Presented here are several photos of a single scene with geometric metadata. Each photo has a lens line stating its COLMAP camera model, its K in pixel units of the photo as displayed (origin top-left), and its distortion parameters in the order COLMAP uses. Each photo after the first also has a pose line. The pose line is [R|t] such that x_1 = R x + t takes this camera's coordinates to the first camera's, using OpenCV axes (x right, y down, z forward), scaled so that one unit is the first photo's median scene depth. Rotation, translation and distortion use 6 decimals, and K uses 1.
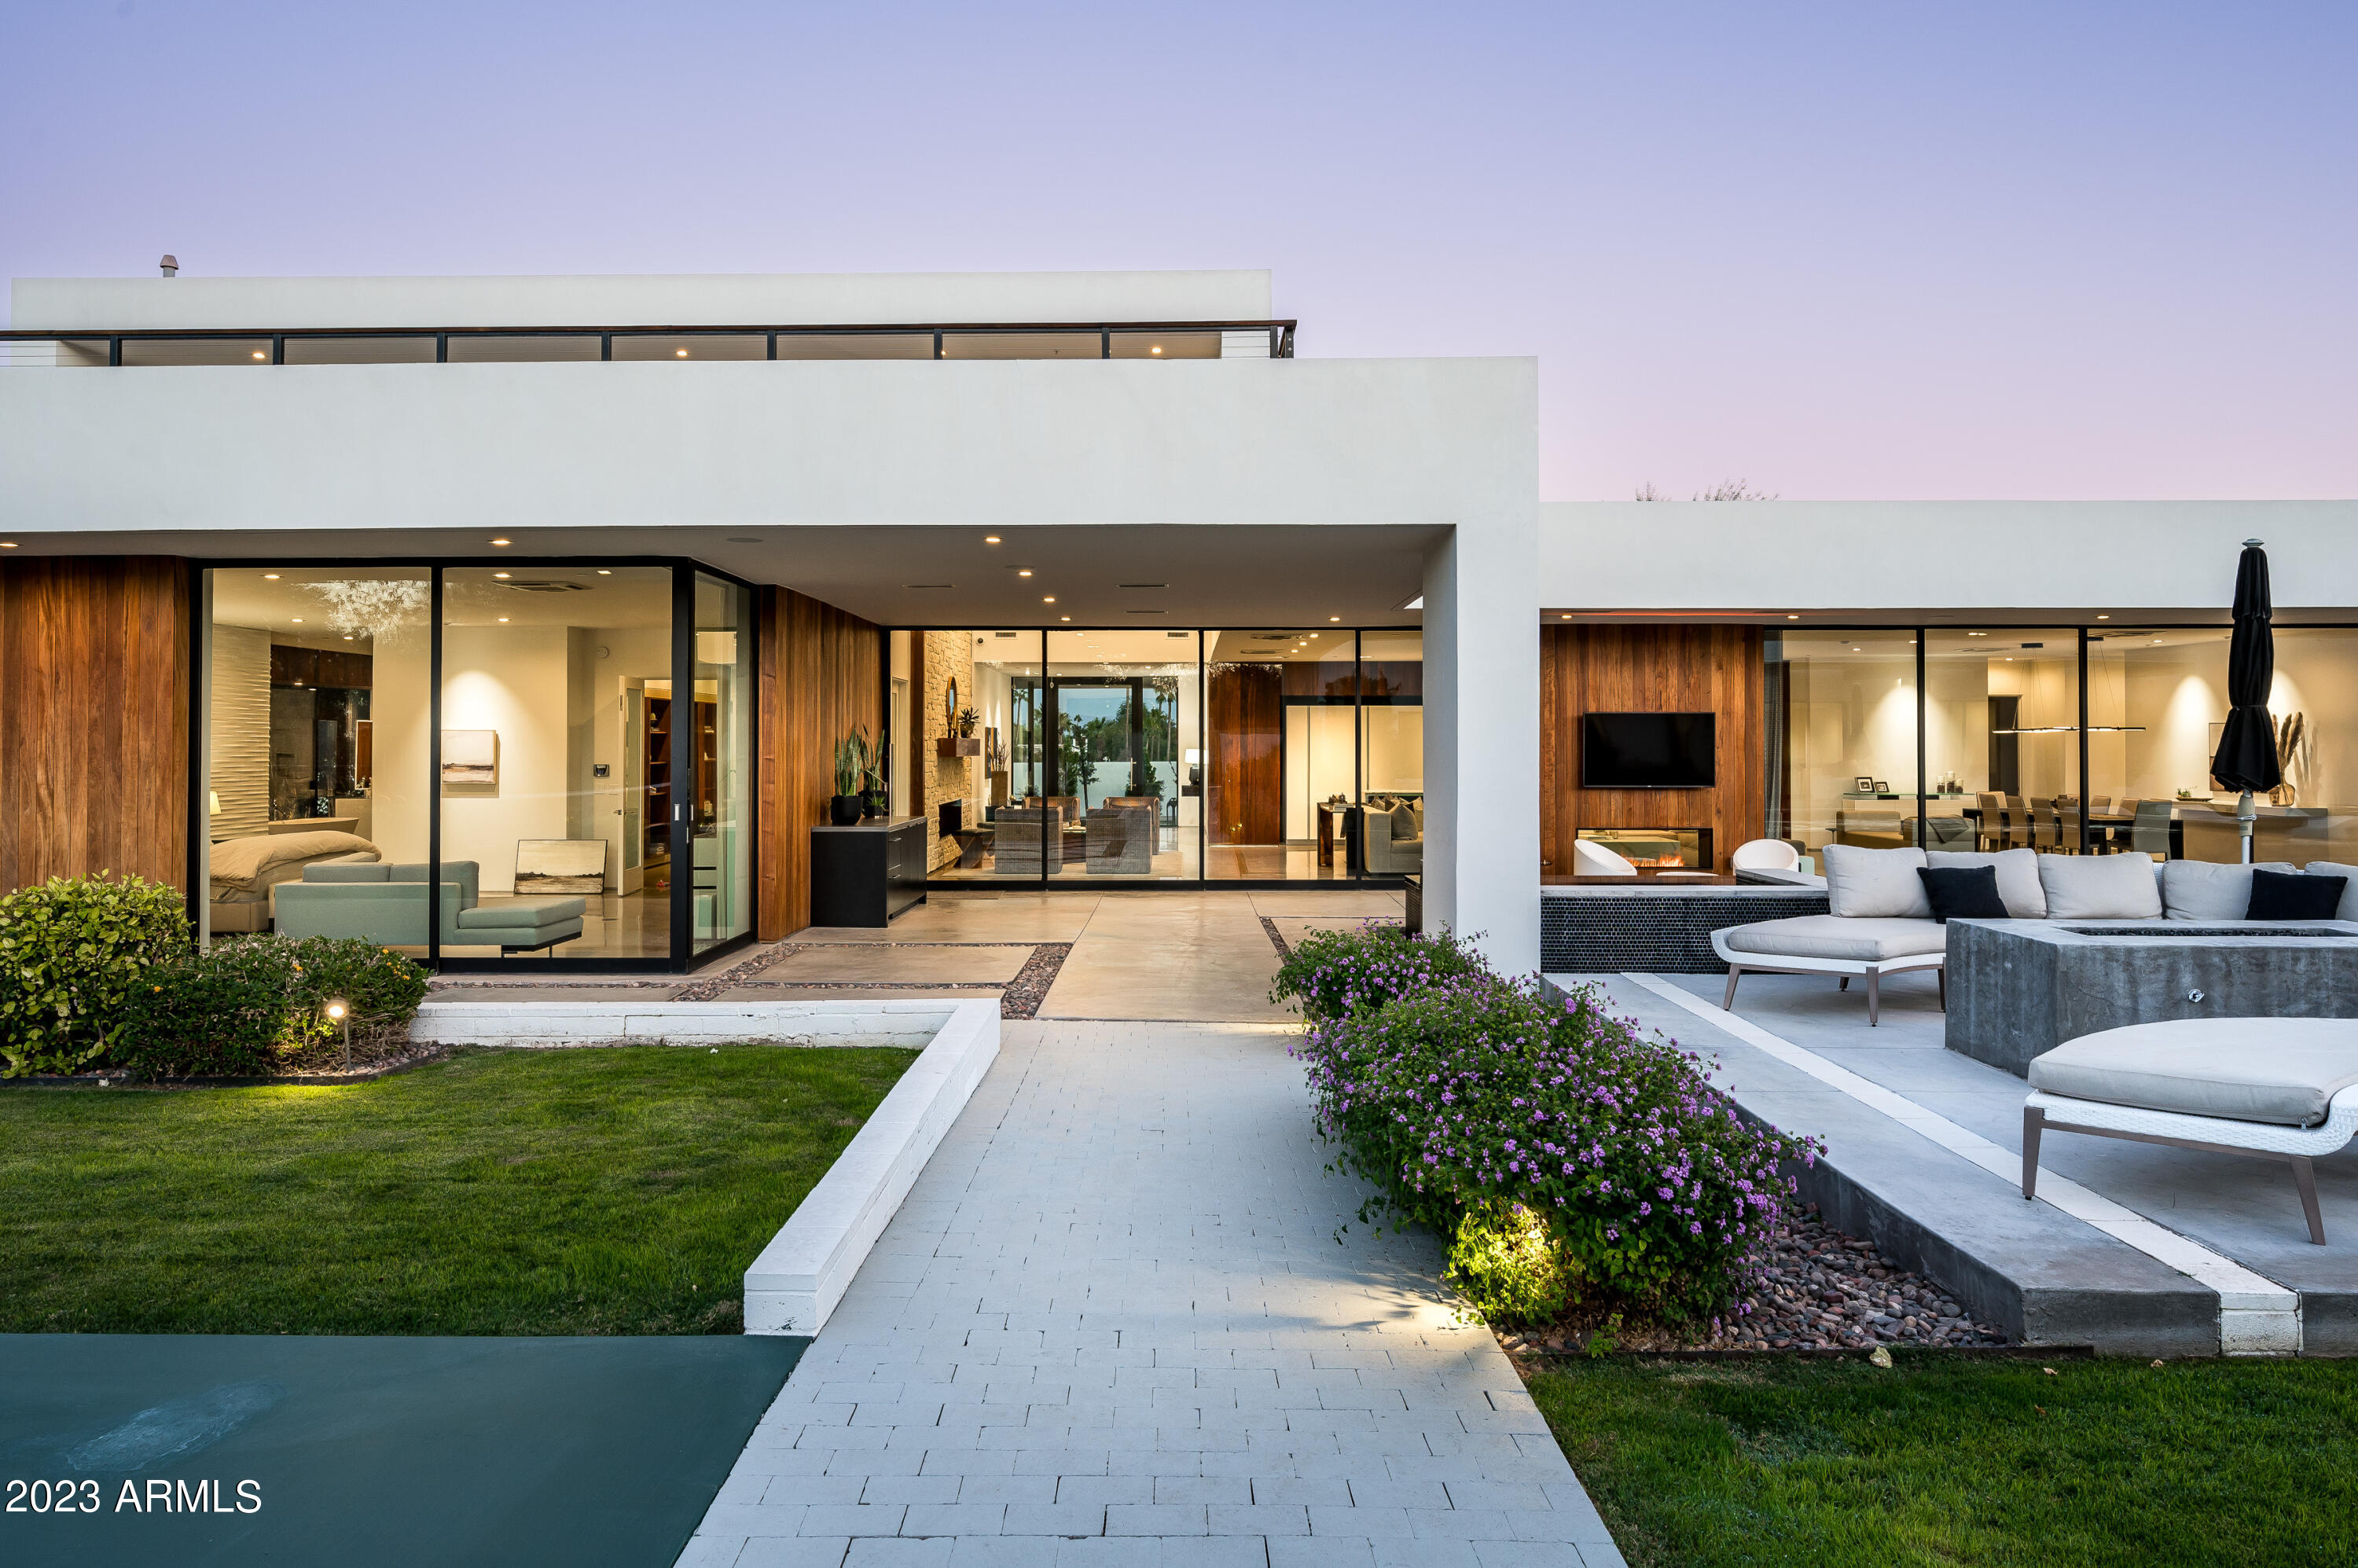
lens RADIAL K [[1435.8, 0, 1180.6], [0, 1435.8, 753.7], [0, 0, 1]] dist [-0.001270, -0.000456]
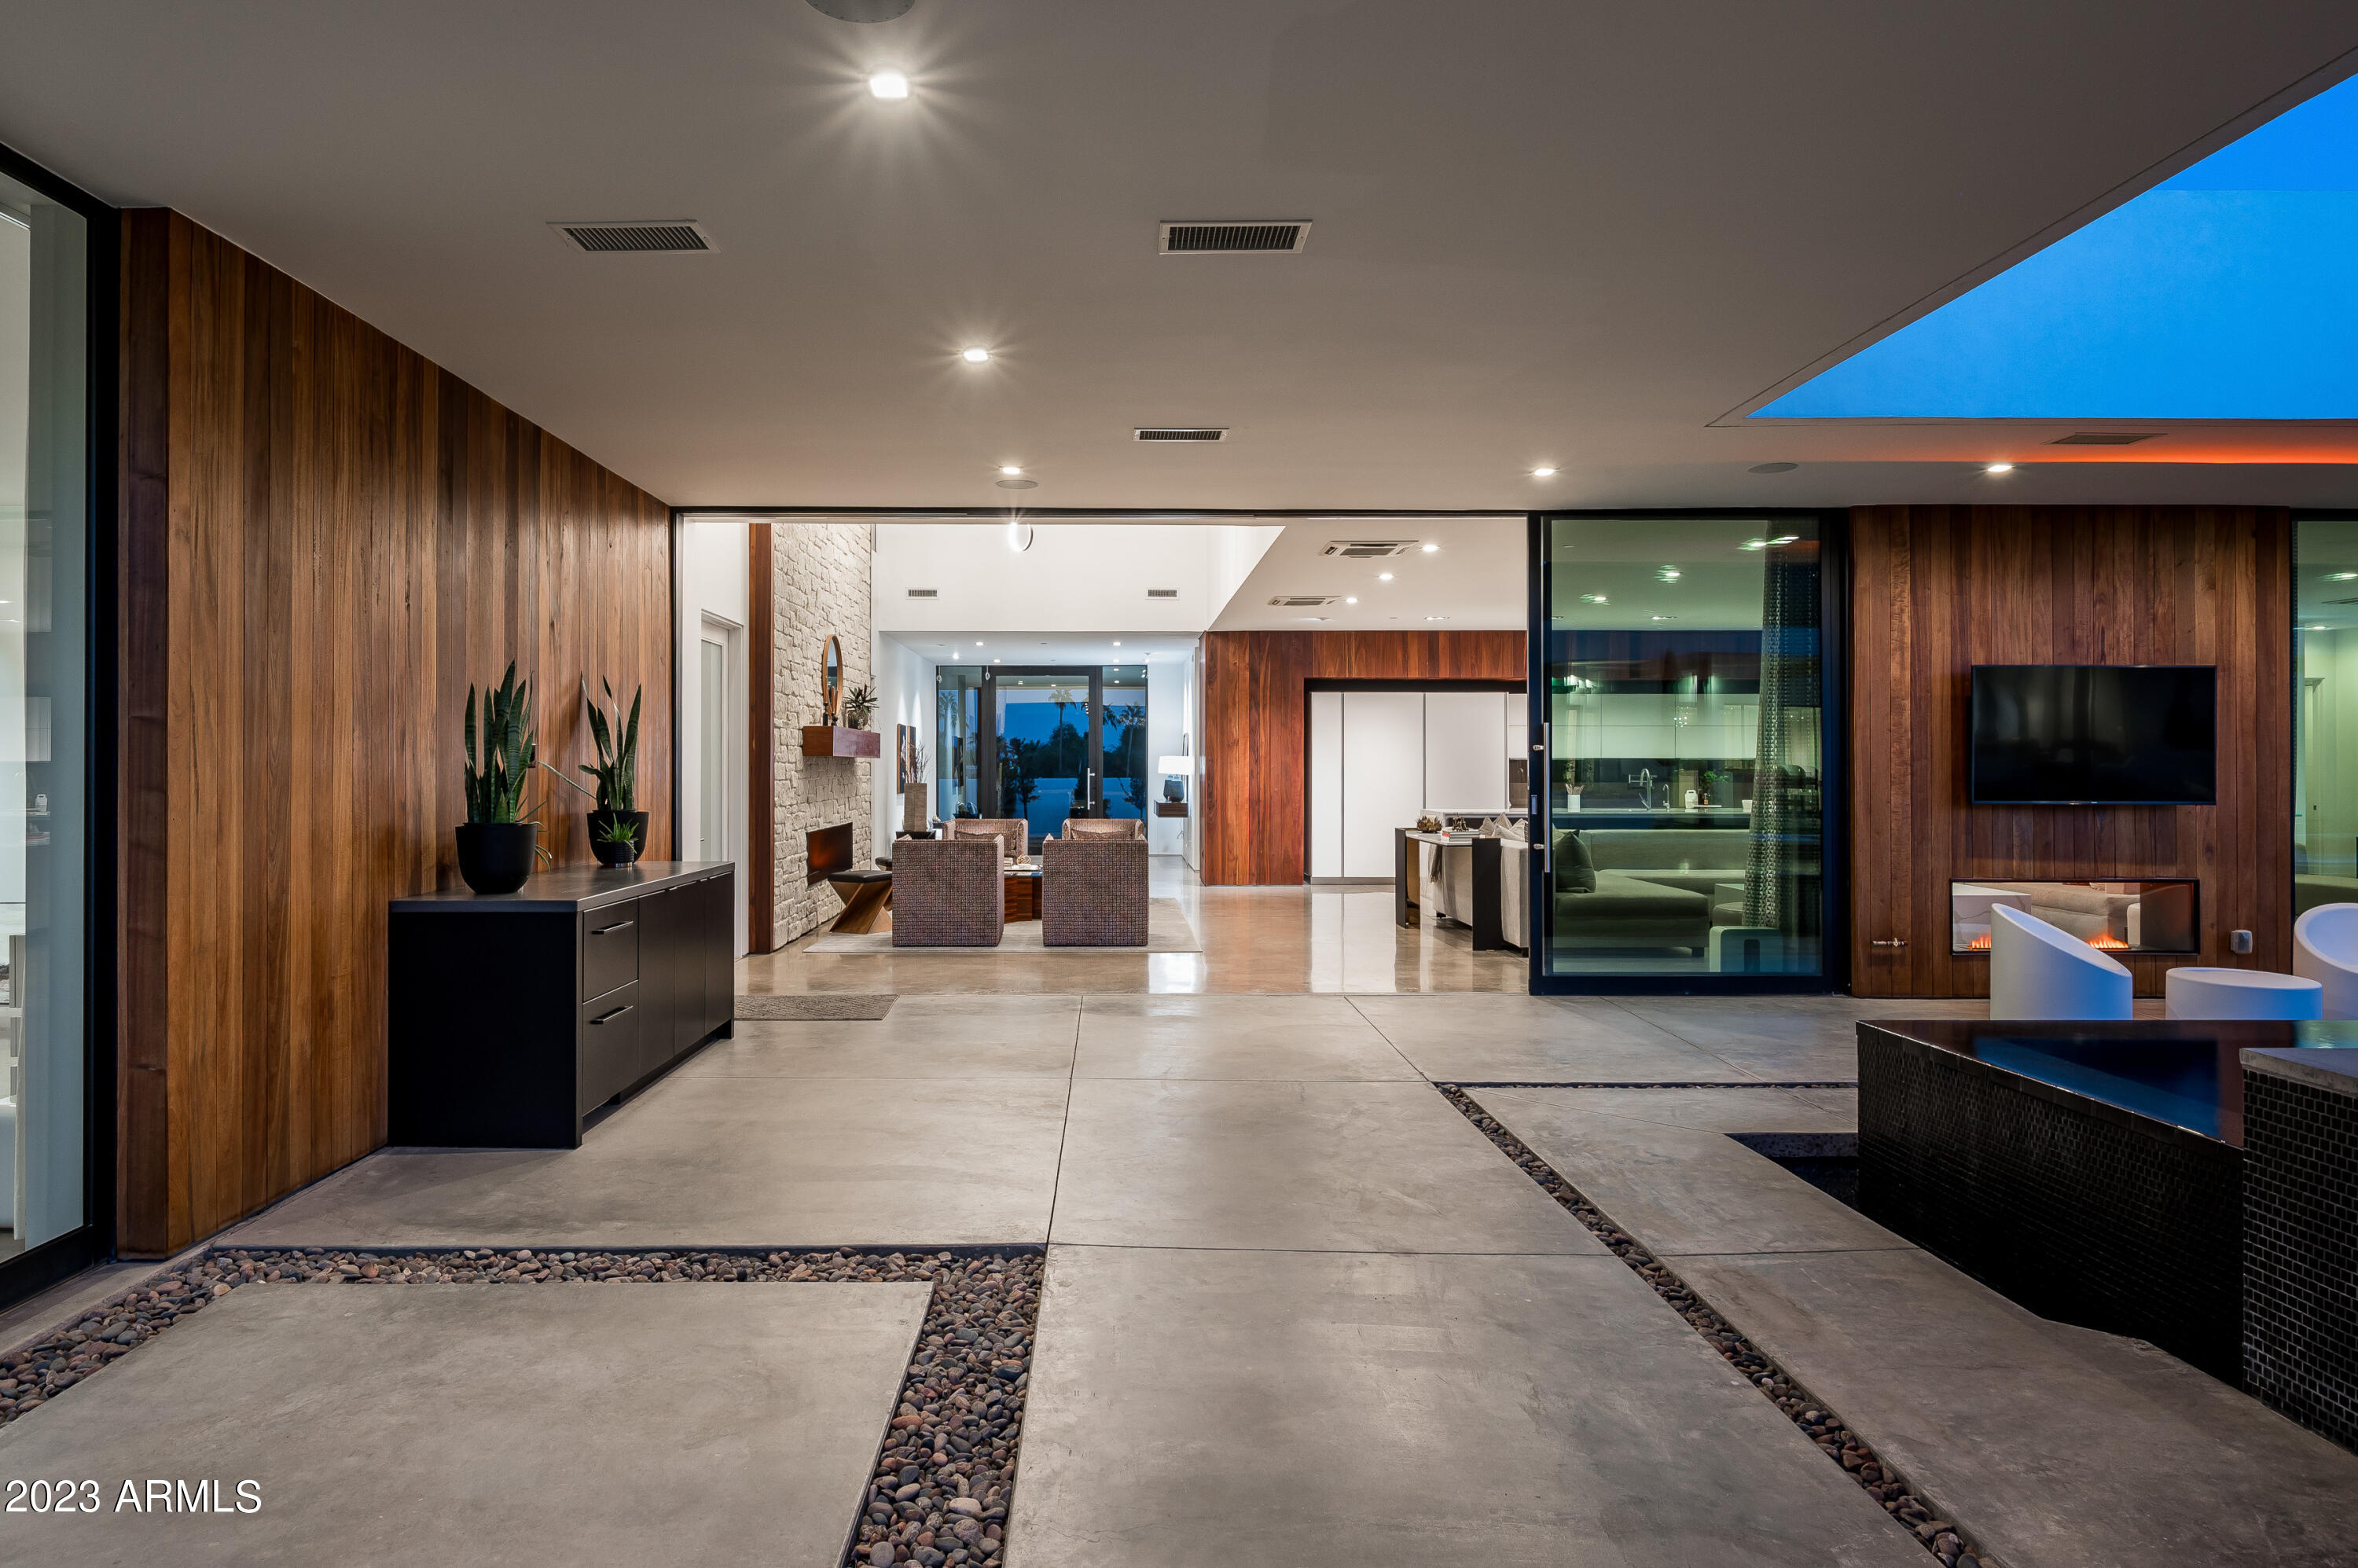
lens RADIAL K [[1273.8, 0, 1135.7], [0, 1273.8, 780.2], [0, 0, 1]] dist [0.000040, 0.000032]
pose [[0.999695, 0.000239, 0.024690, -0.043593], [-0.000317, 0.999995, 0.003154, 0.012503], [-0.024689, -0.003161, 0.999690, 0.505057]]
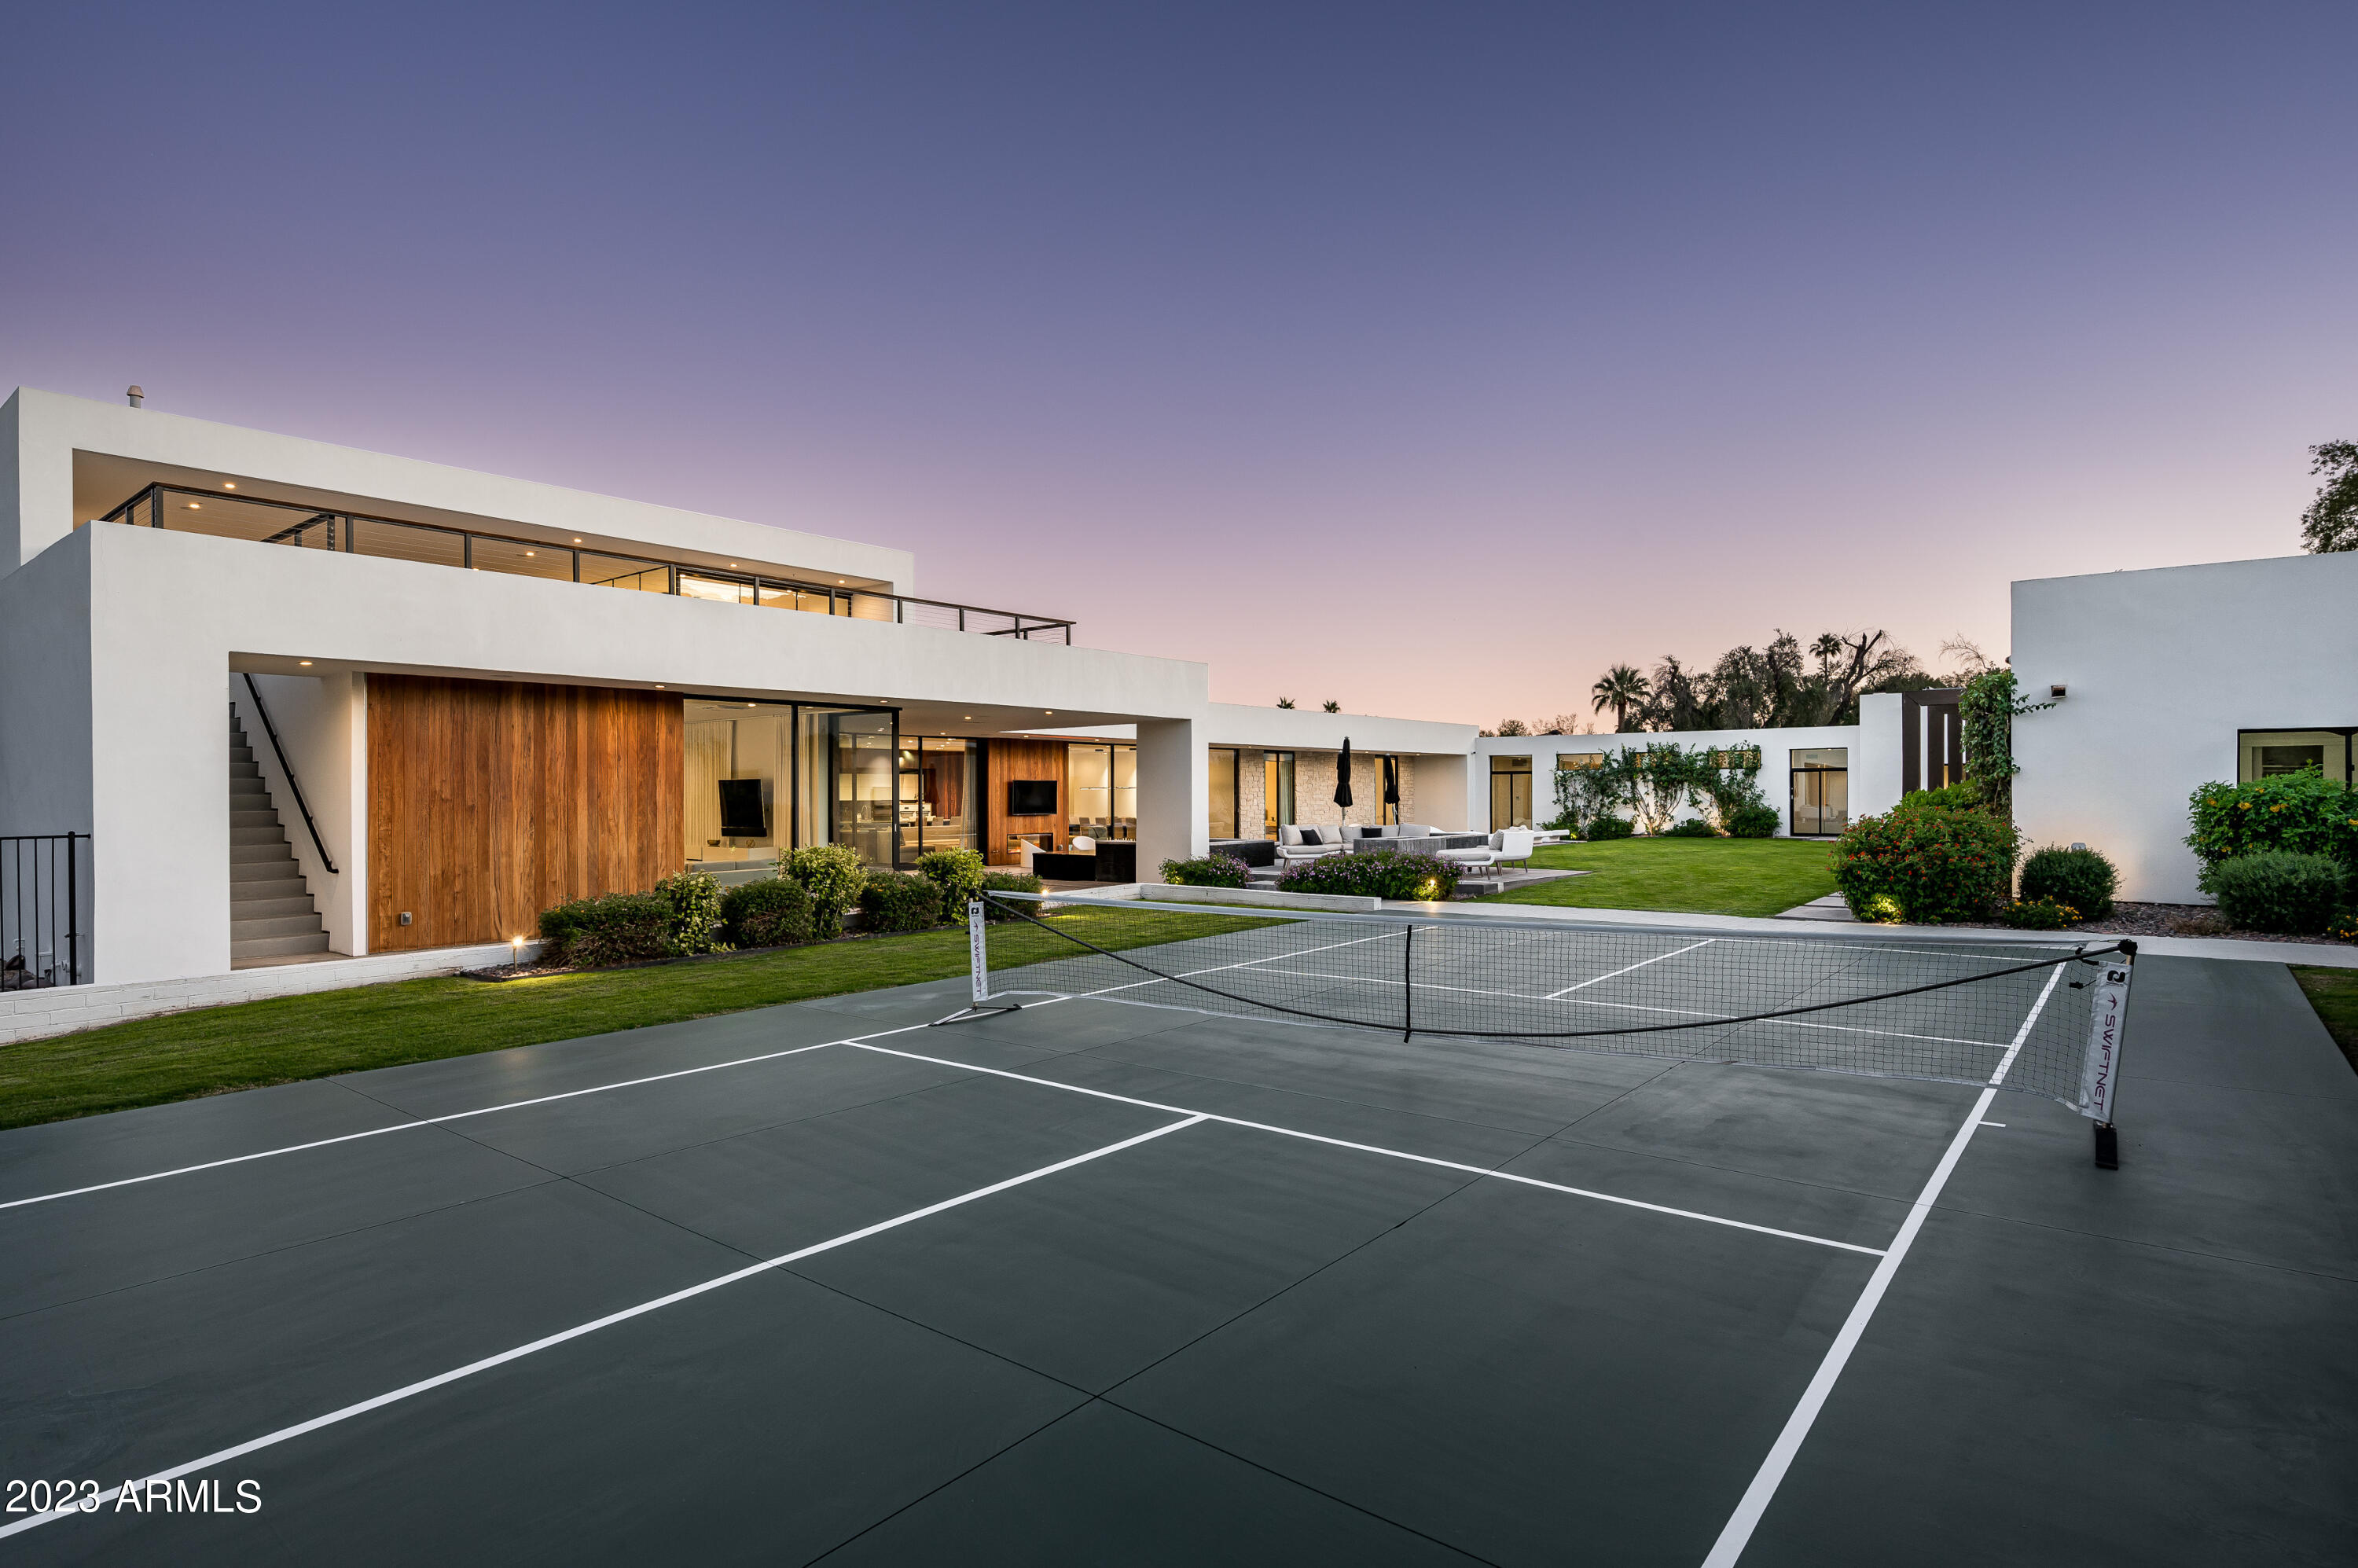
lens RADIAL K [[1209.5, 0, 1179.0], [0, 1209.5, 784.0], [0, 0, 1]] dist [-0.000157, 0.000010]
pose [[0.629324, 0.006297, 0.777117, -0.920697], [0.005109, 0.999912, -0.012240, -0.000217], [-0.777126, 0.011673, 0.629237, -0.275012]]
